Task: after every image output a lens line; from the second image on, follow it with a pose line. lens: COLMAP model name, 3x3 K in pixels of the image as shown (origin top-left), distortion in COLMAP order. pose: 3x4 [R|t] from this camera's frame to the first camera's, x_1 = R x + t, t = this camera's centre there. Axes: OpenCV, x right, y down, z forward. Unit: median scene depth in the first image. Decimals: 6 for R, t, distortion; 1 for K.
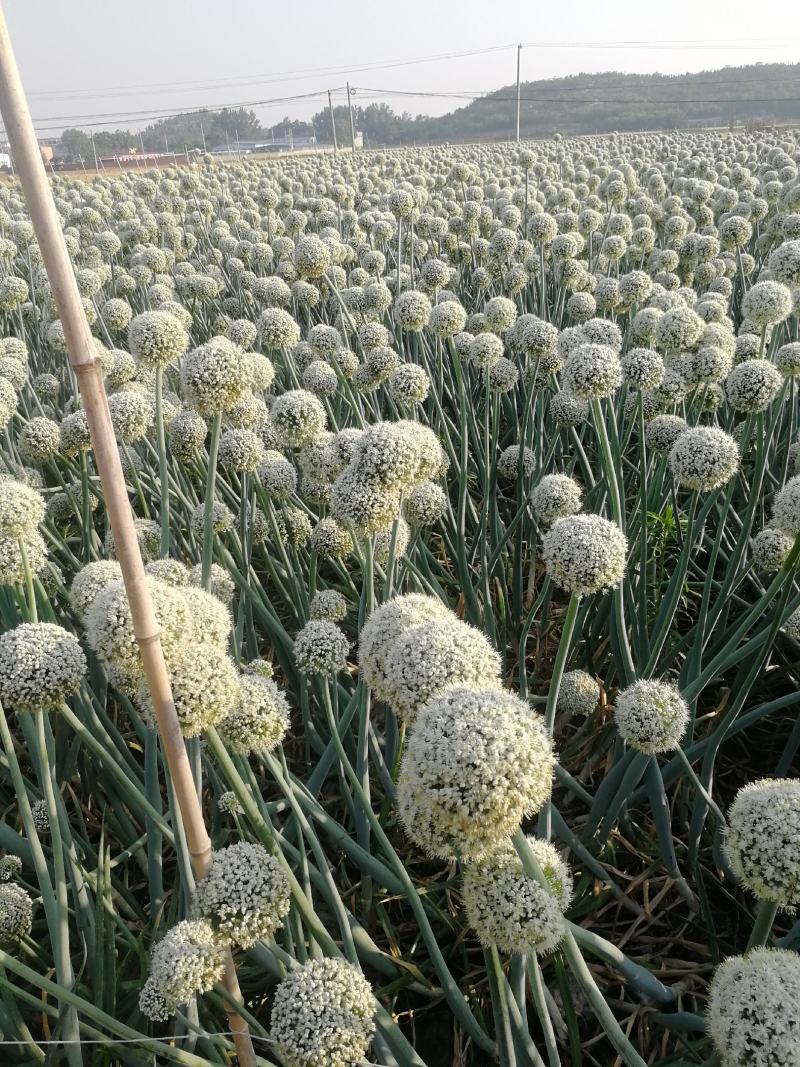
lens RADIAL K [[781.2, 0, 374.1], [0, 781.2, 530.6], [0, 0, 1]] dist [0.023184, -0.042055]
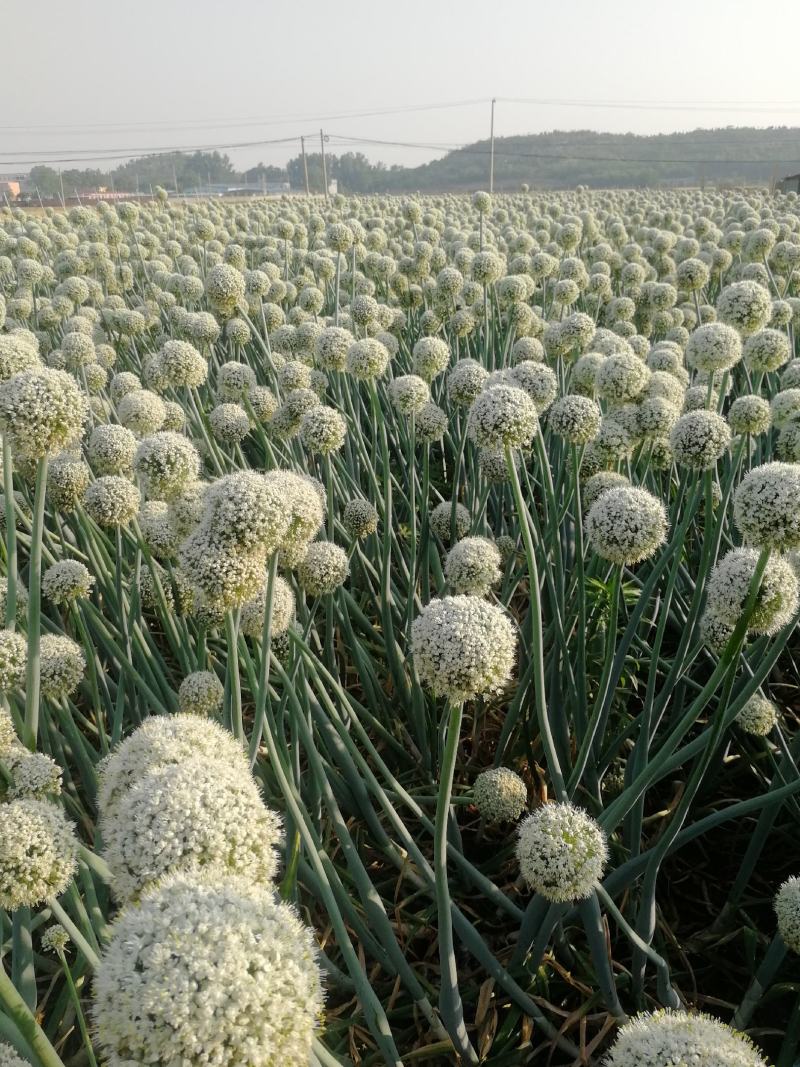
lens RADIAL K [[788.6, 0, 400.0], [0, 788.6, 533.5], [0, 0, 1]] dist [0.018210, -0.034871]
pose [[0.998596, 0.021720, 0.048307, 0.087919], [-0.018683, 0.997873, -0.062449, -0.016692], [-0.049560, 0.061458, 0.996878, 0.115698]]
